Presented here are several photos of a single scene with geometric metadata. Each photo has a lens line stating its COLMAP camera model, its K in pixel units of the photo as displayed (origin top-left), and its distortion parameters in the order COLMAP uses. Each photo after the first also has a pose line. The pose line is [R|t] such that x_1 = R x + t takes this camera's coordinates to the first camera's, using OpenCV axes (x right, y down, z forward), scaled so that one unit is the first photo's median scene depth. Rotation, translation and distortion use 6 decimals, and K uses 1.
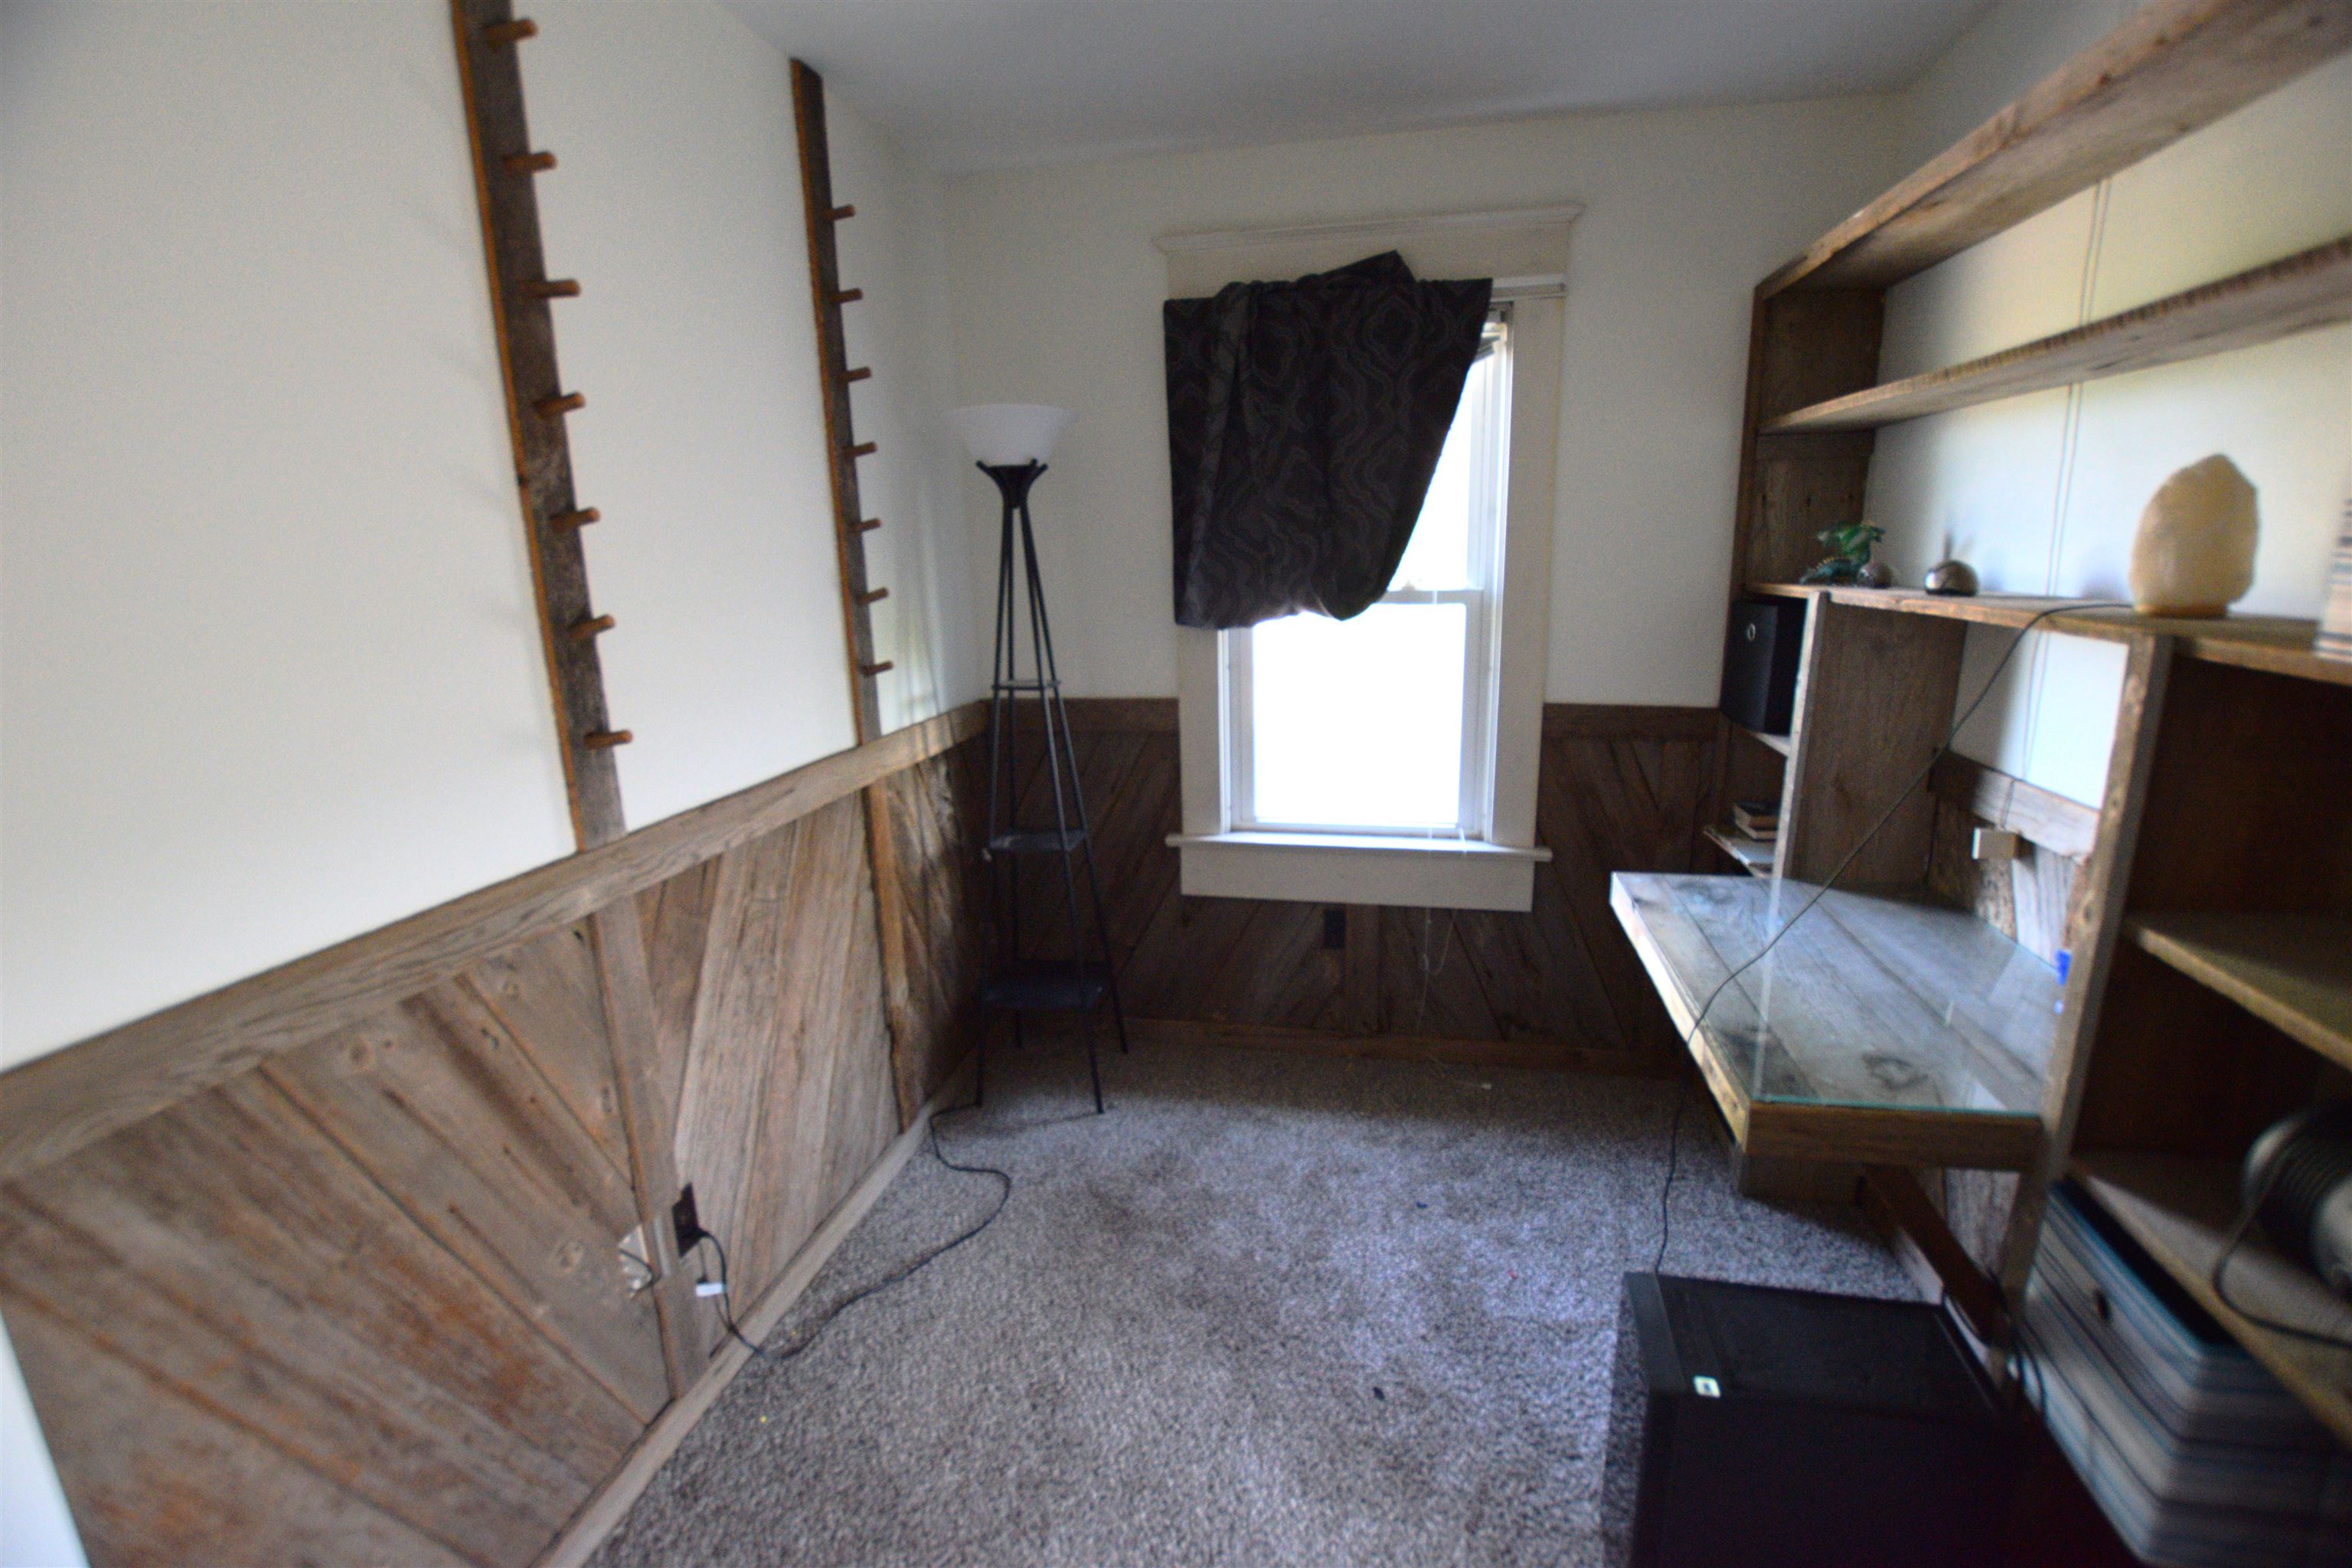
lens RADIAL K [[1035.5, 0, 1178.3], [0, 1035.5, 785.1], [0, 0, 1]] dist [-0.028518, 0.002121]
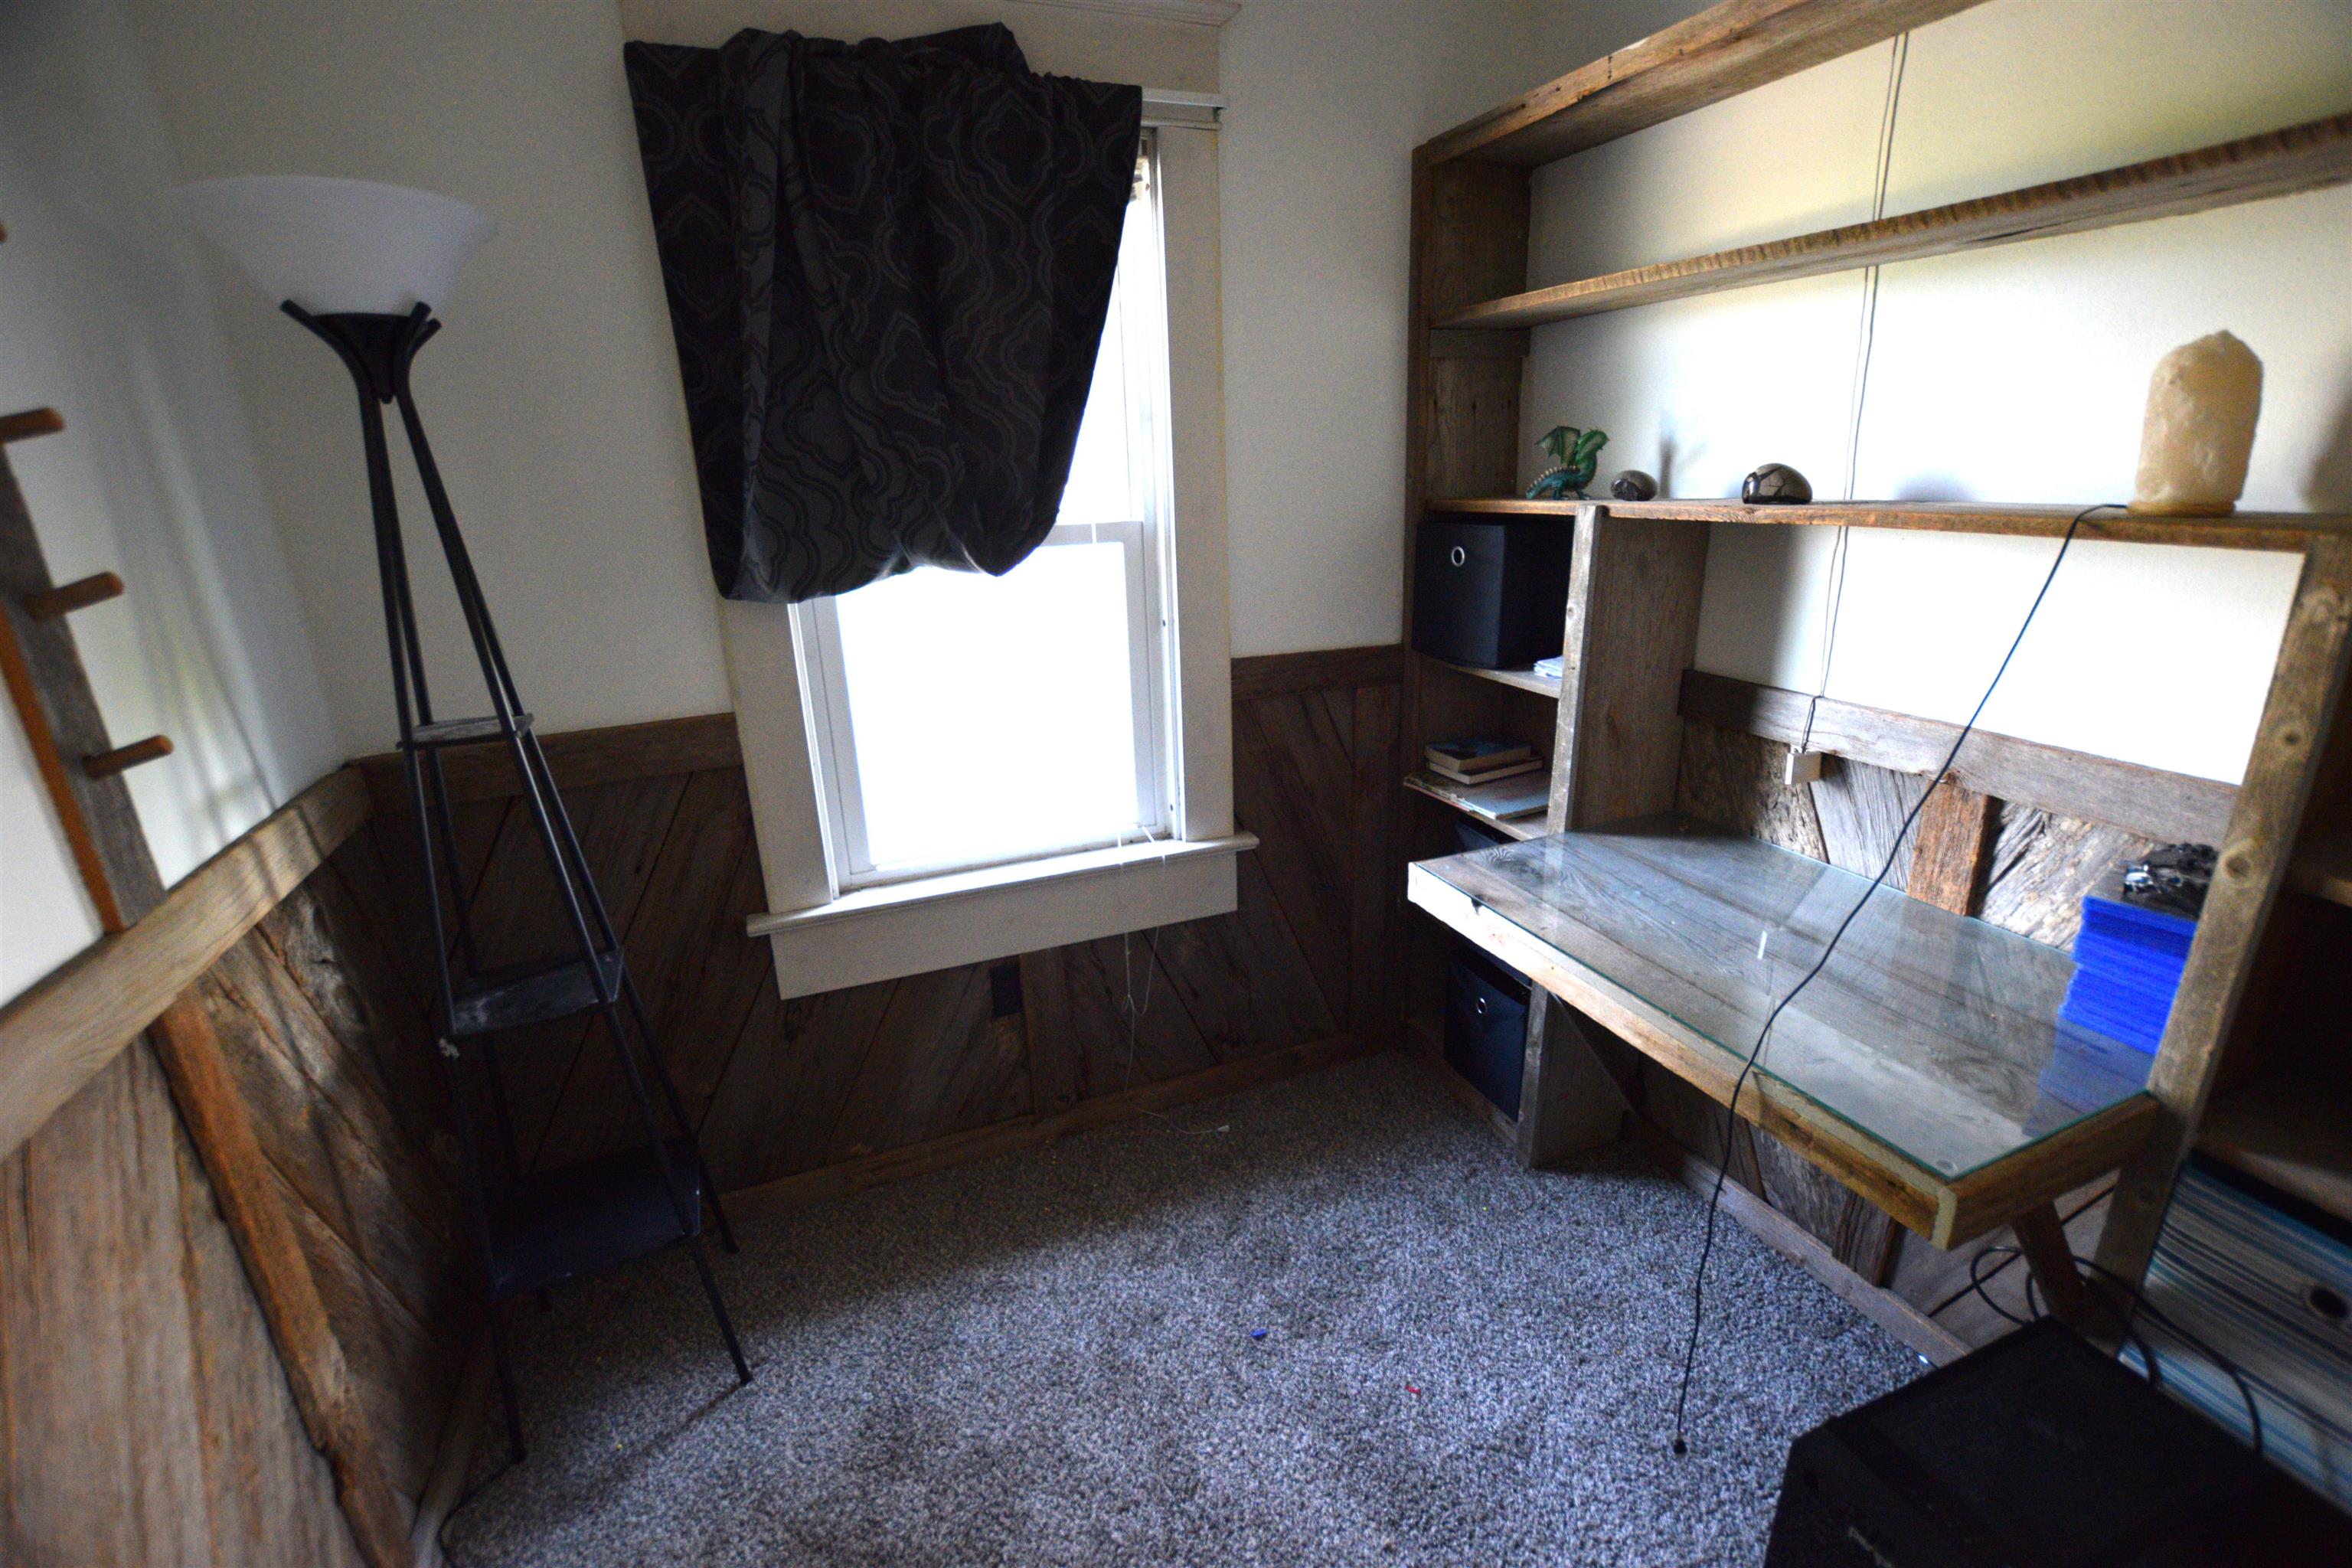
lens RADIAL K [[1035.5, 0, 1178.2], [0, 1035.5, 788.5], [0, 0, 1]] dist [-0.028518, 0.002121]
pose [[0.828473, -0.175058, 0.531965, -0.135145], [0.142616, 0.984521, 0.101877, -0.071813], [-0.541565, -0.008535, 0.840616, 0.355752]]
